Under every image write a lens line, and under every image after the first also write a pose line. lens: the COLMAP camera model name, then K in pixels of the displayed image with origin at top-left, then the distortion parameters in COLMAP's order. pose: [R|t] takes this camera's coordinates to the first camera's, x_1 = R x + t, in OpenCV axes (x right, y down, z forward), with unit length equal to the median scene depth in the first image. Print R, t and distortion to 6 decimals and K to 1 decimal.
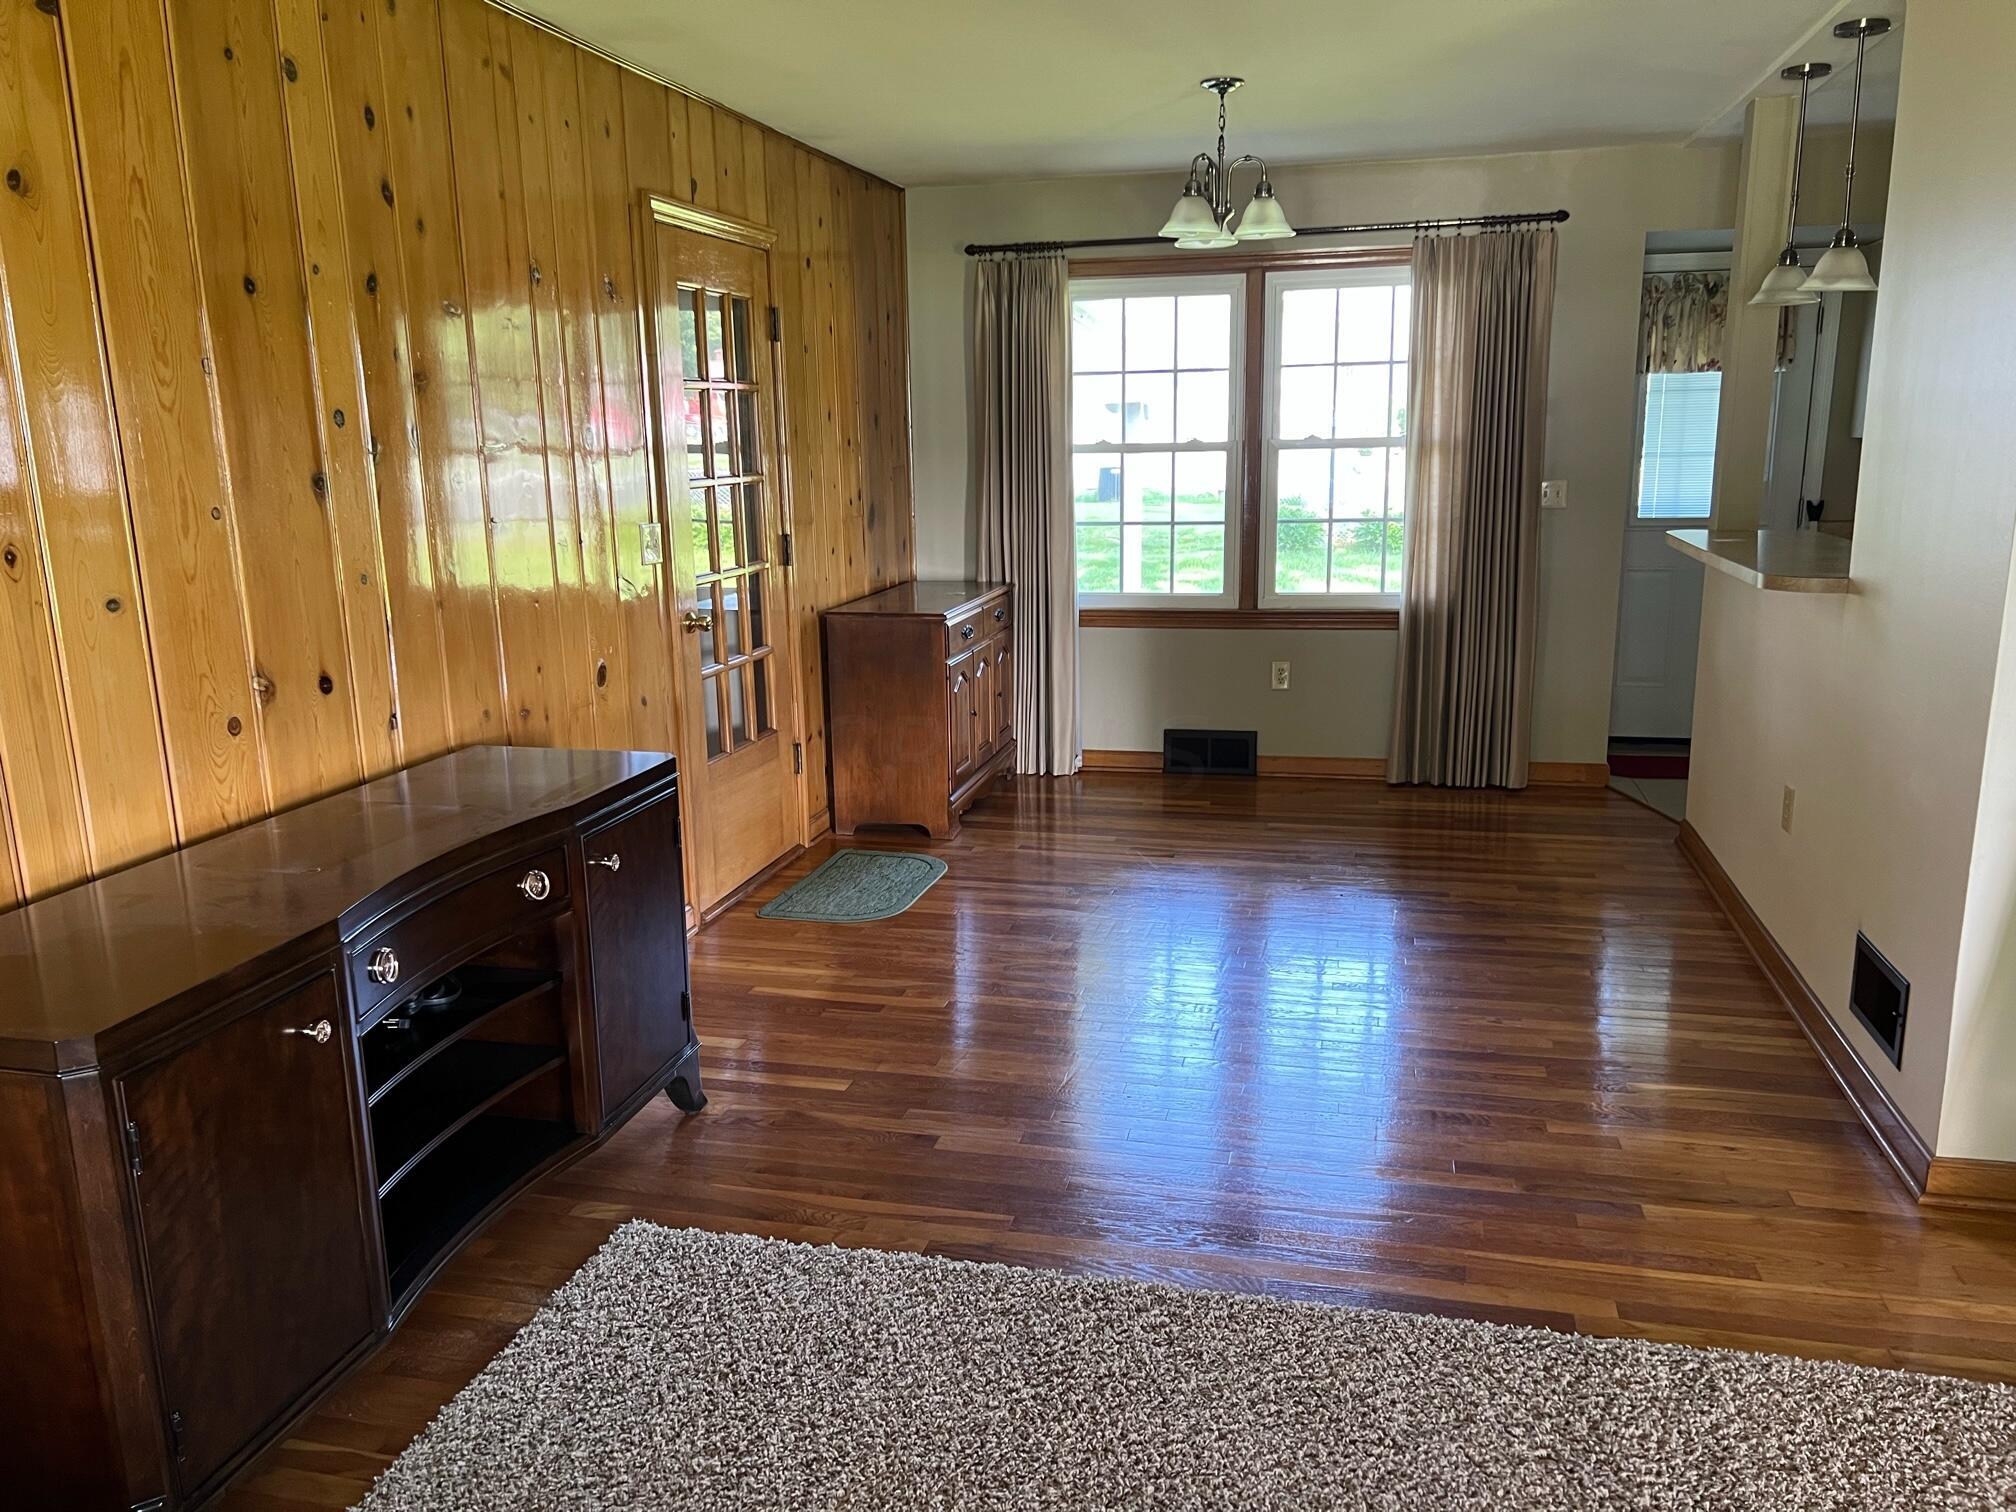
lens RADIAL K [[1514.1, 0, 1004.2], [0, 1514.1, 779.2], [0, 0, 1]] dist [0.048427, -0.049901]
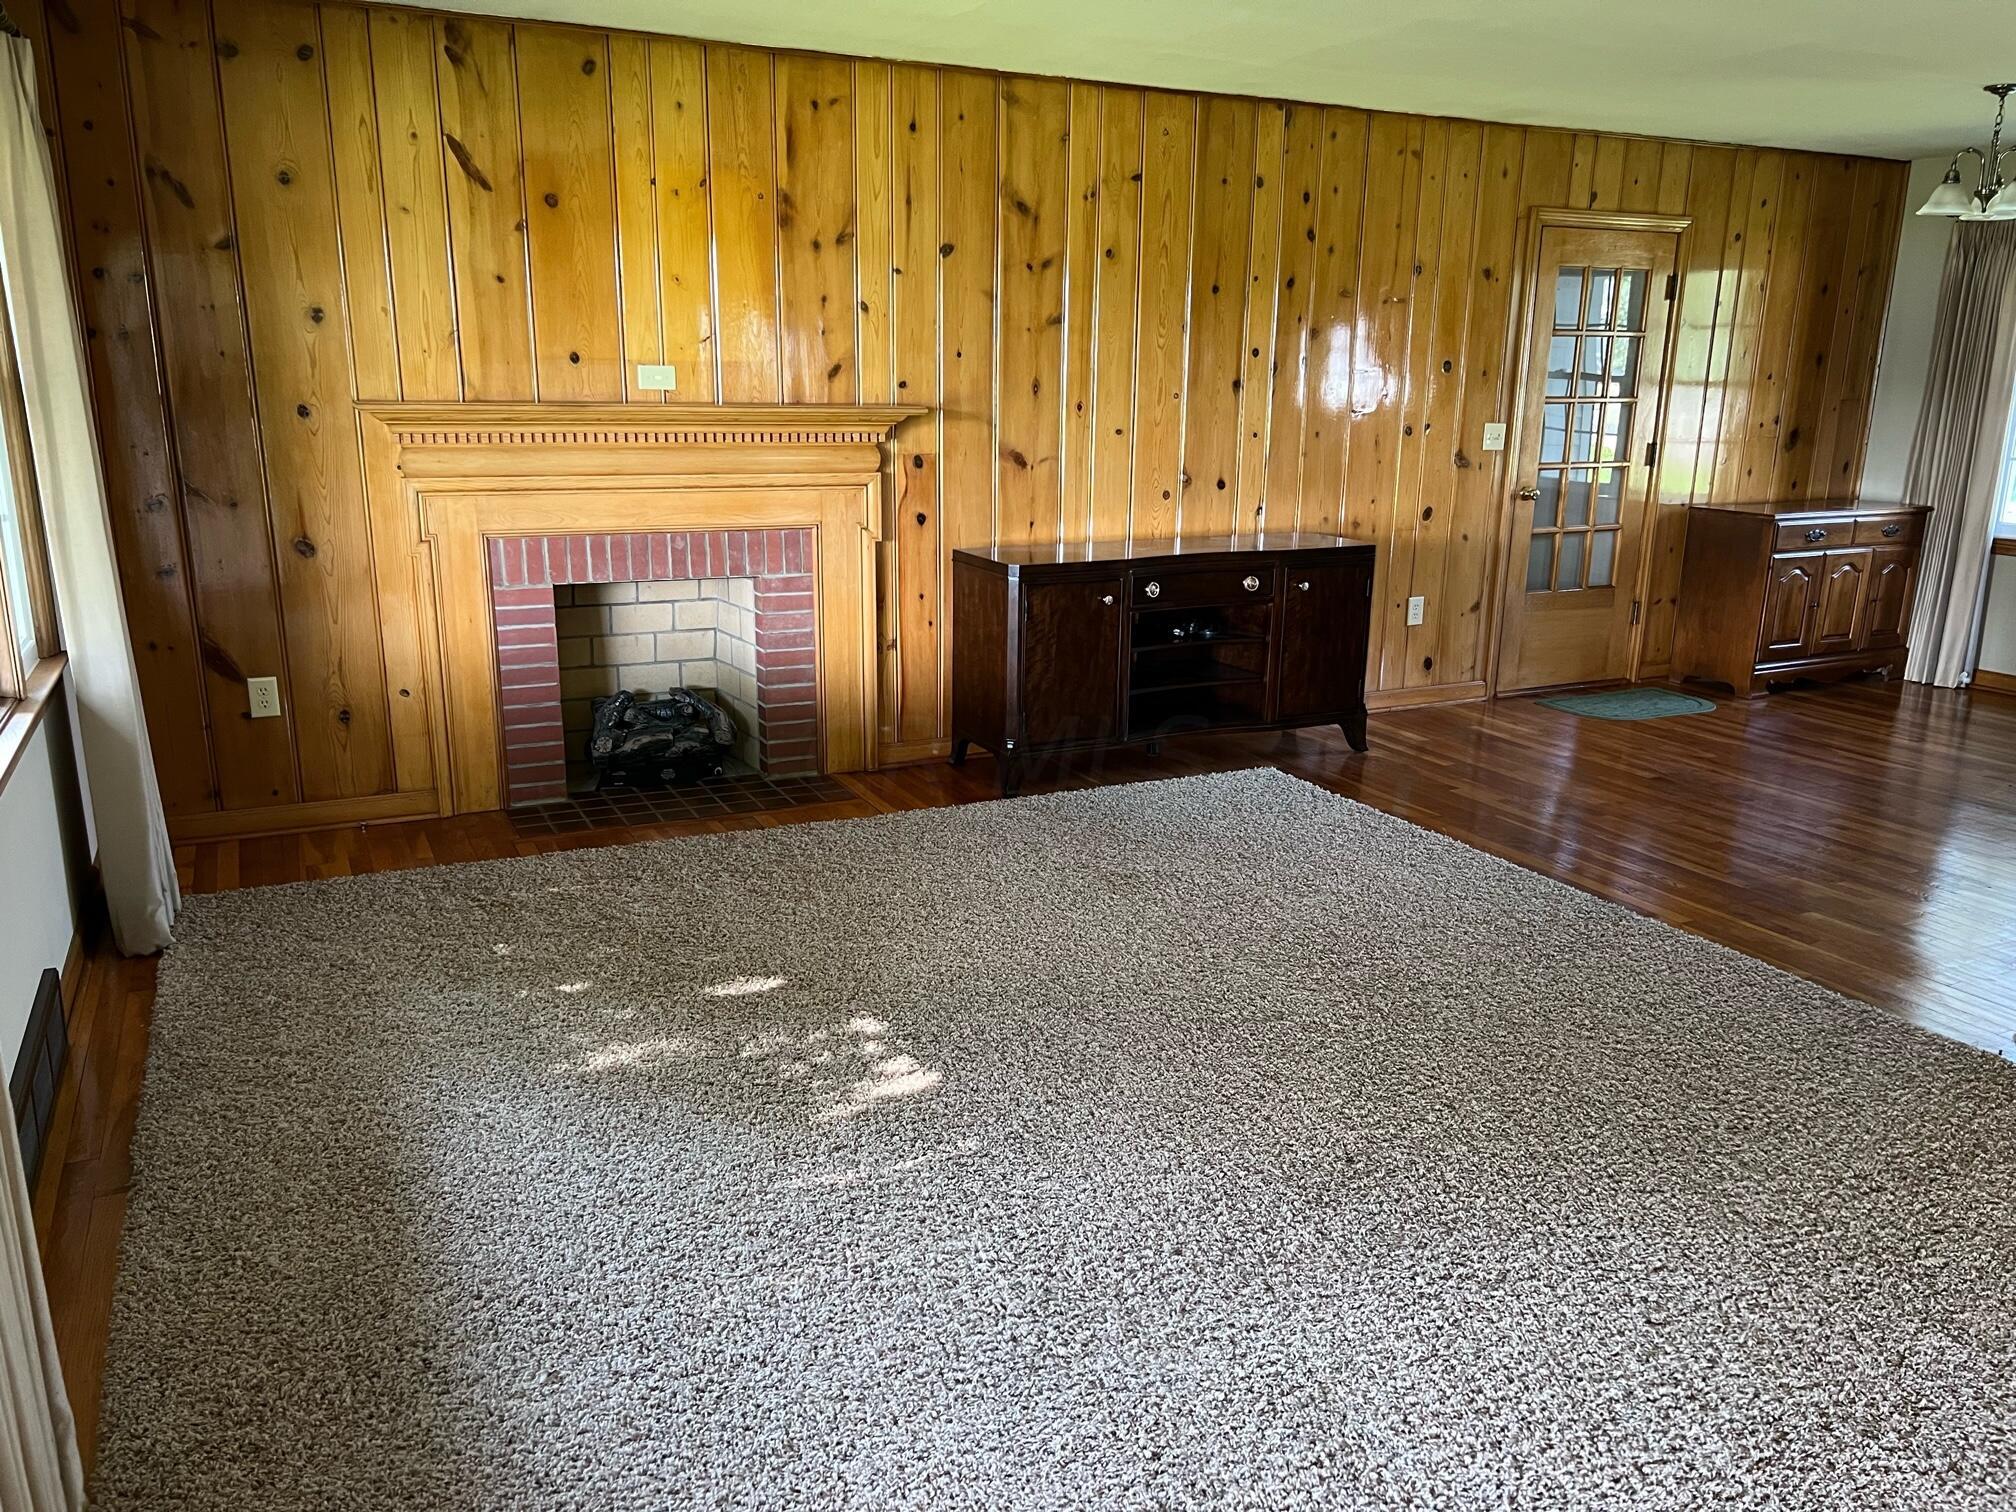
lens RADIAL K [[1514.1, 0, 1004.2], [0, 1514.1, 779.2], [0, 0, 1]] dist [0.048427, -0.049901]
pose [[0.634704, 0.226200, -0.738907, 0.891744], [-0.196754, 0.971990, 0.128546, 0.109080], [0.747287, 0.063794, 0.661432, -0.499357]]
